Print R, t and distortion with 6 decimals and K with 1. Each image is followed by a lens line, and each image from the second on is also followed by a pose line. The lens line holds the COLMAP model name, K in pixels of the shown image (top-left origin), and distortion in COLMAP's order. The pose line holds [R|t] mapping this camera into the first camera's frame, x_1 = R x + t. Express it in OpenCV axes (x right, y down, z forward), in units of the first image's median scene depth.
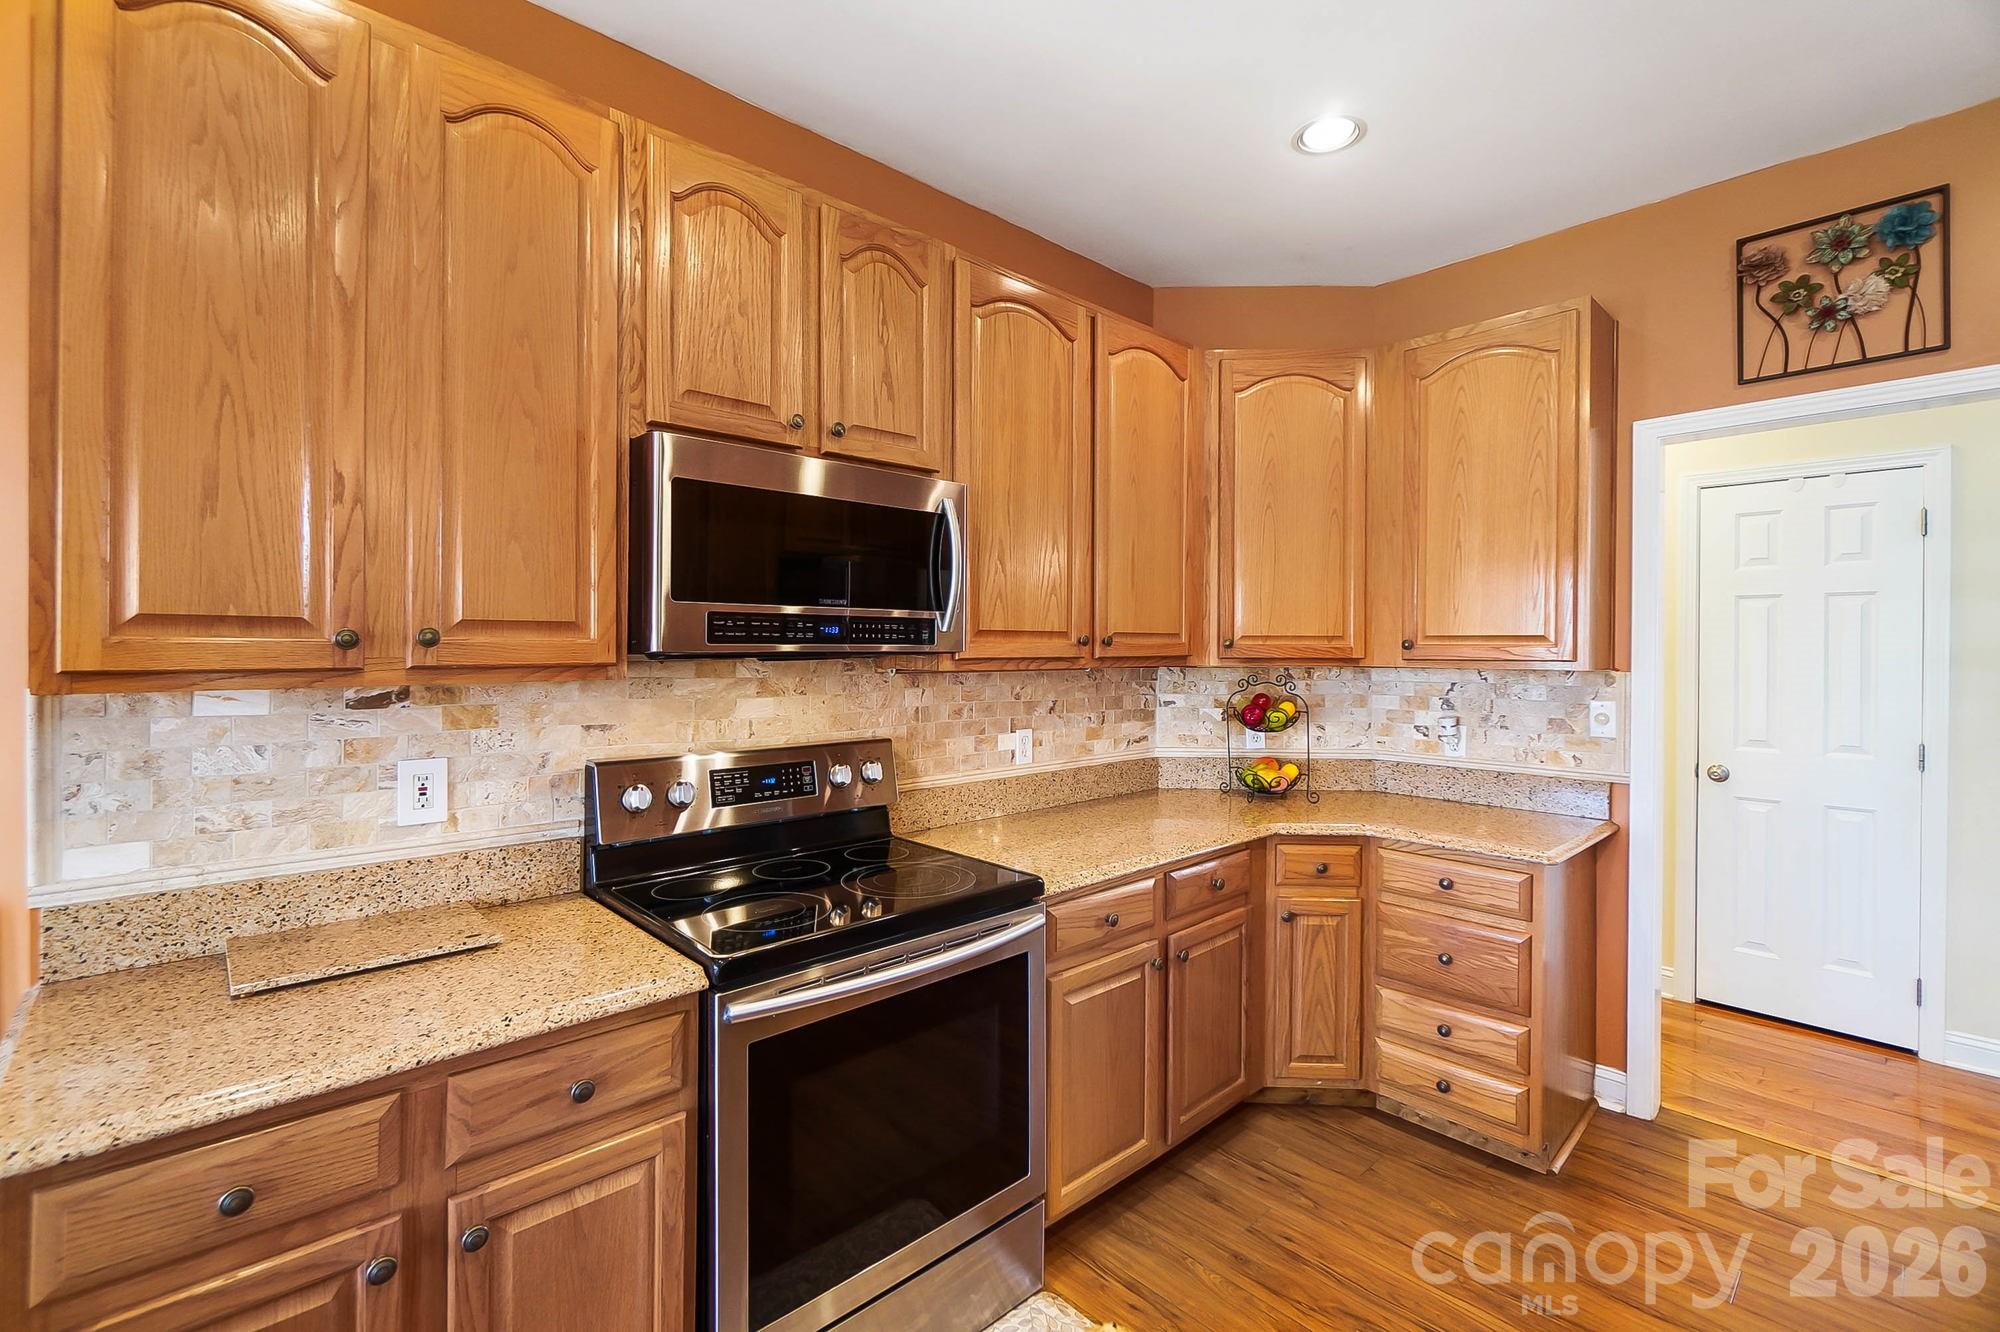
lens RADIAL K [[864.2, 0, 1000.7], [0, 864.2, 648.9], [0, 0, 1]] dist [-0.001192, -0.000335]
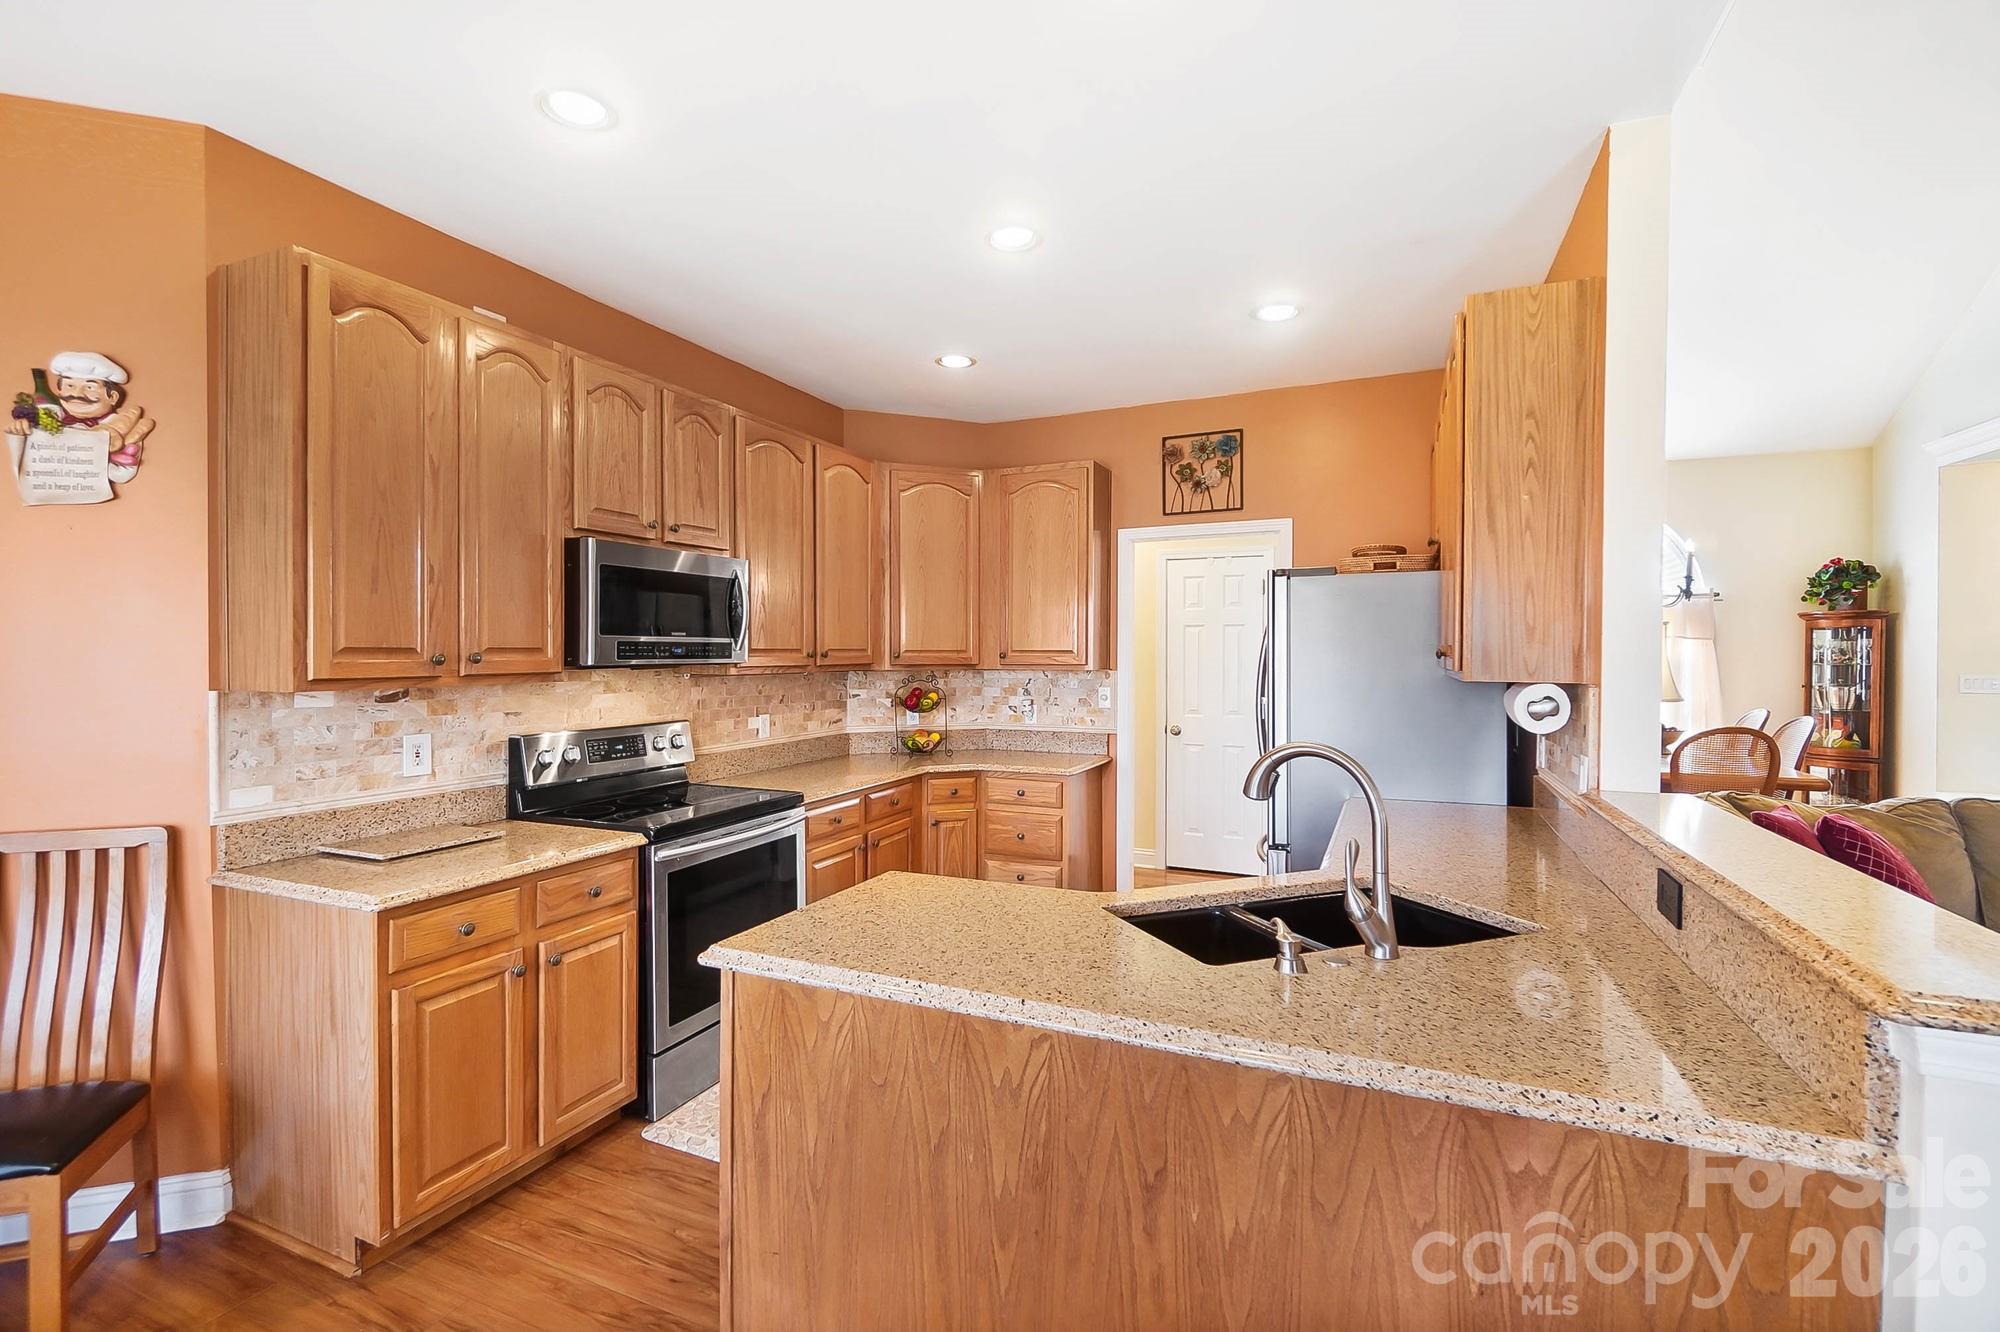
lens RADIAL K [[866.0, 0, 967.8], [0, 866.0, 658.6], [0, 0, 1]] dist [-0.001561, -0.000276]
pose [[0.932585, -0.006392, 0.360894, -0.216167], [0.004494, 0.999971, 0.006098, -0.011089], [-0.360923, -0.004065, 0.932587, -0.596998]]
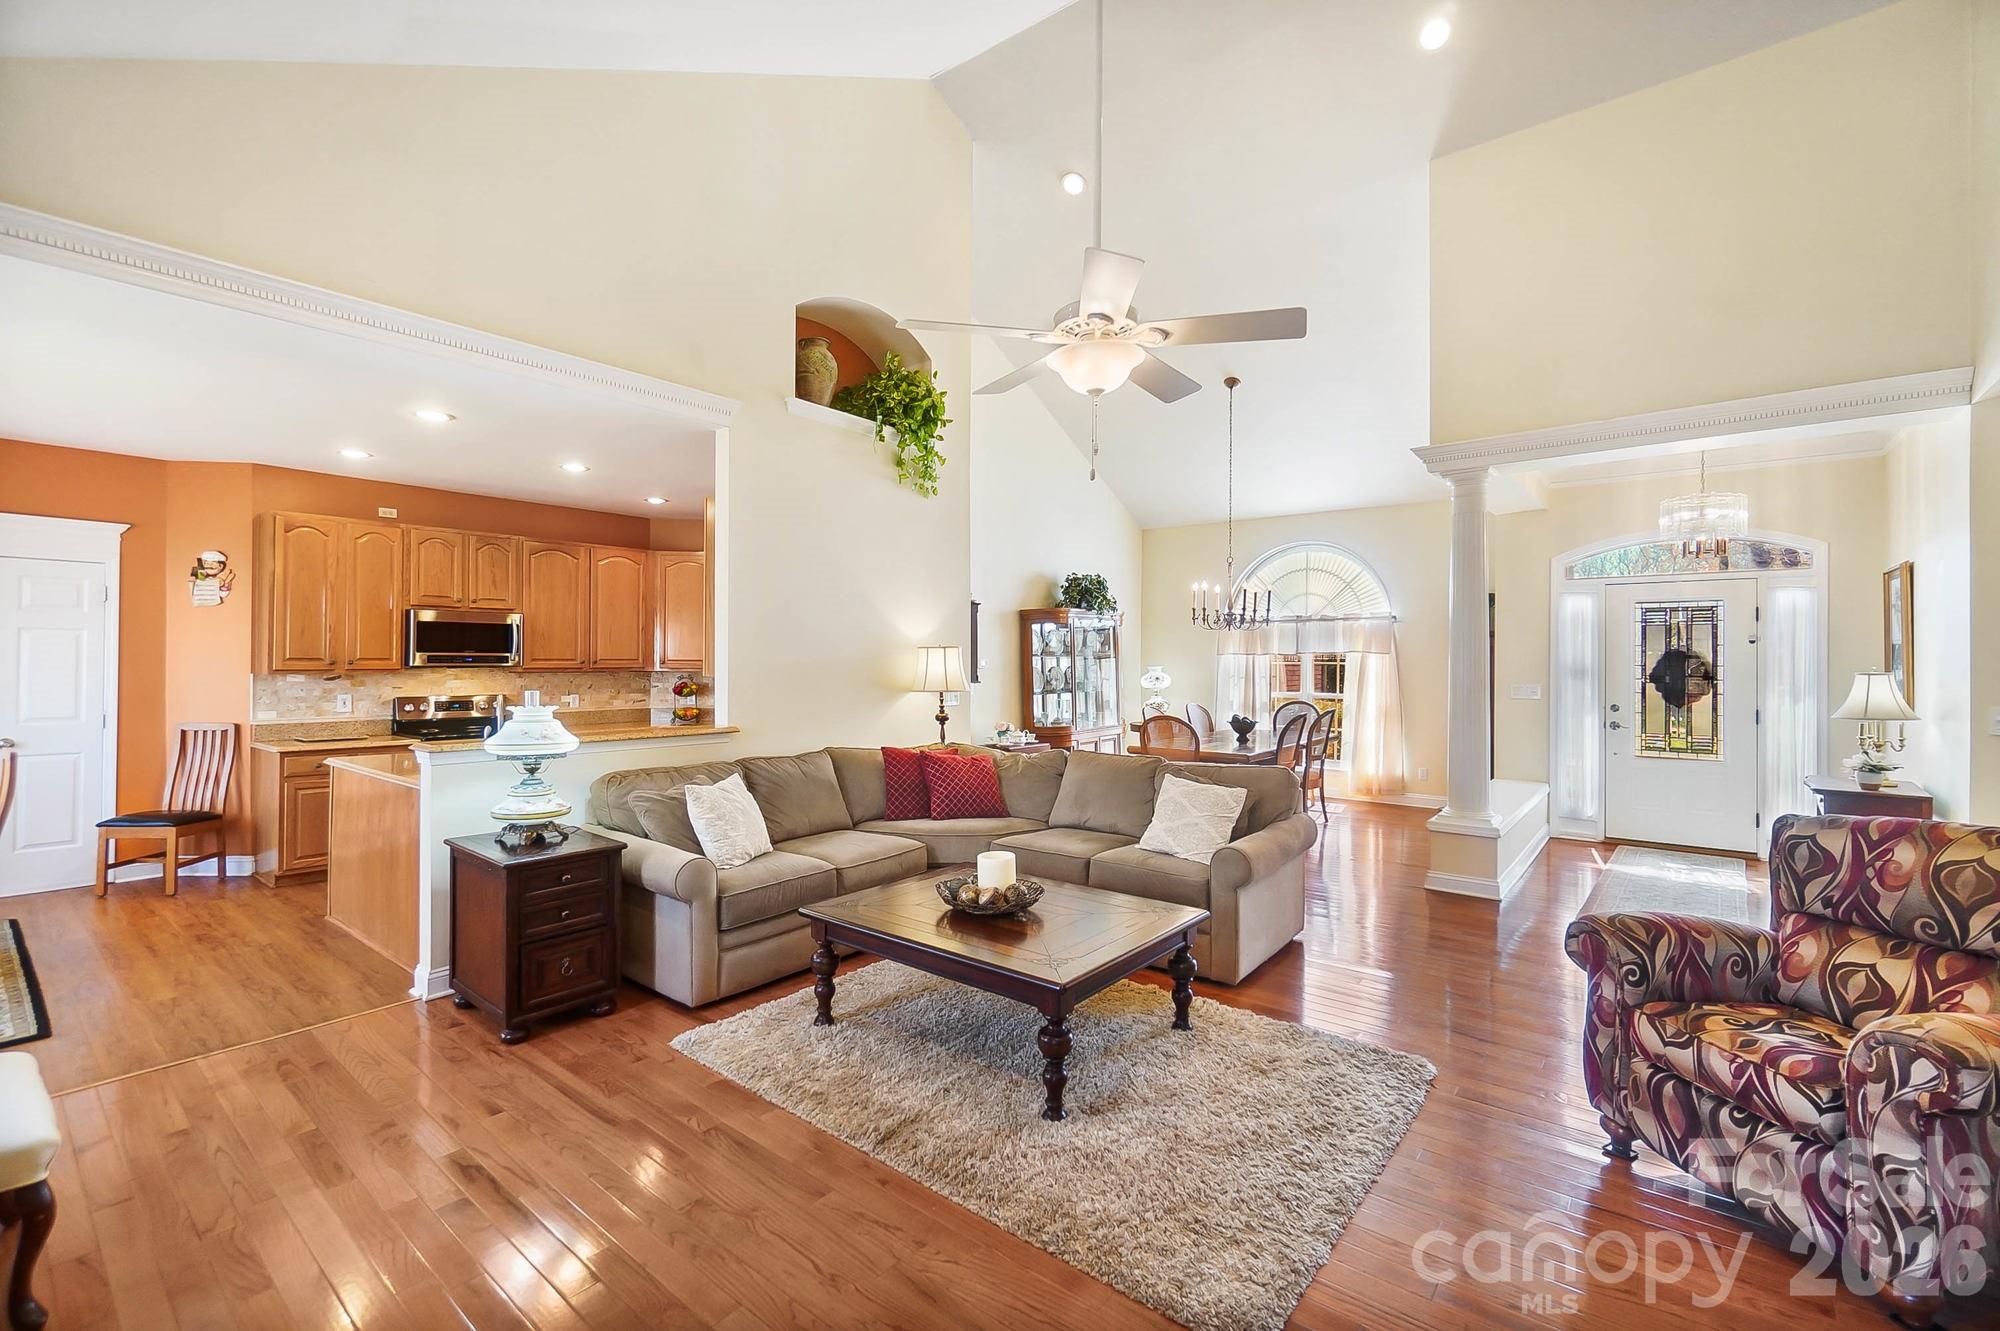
lens RADIAL K [[864.2, 0, 1000.7], [0, 864.2, 648.4], [0, 0, 1]] dist [-0.001192, -0.000335]
pose [[0.991075, 0.002150, 0.133289, 1.161634], [0.000210, 0.999844, -0.017687, -0.002582], [-0.133306, 0.017557, 0.990919, -2.177525]]
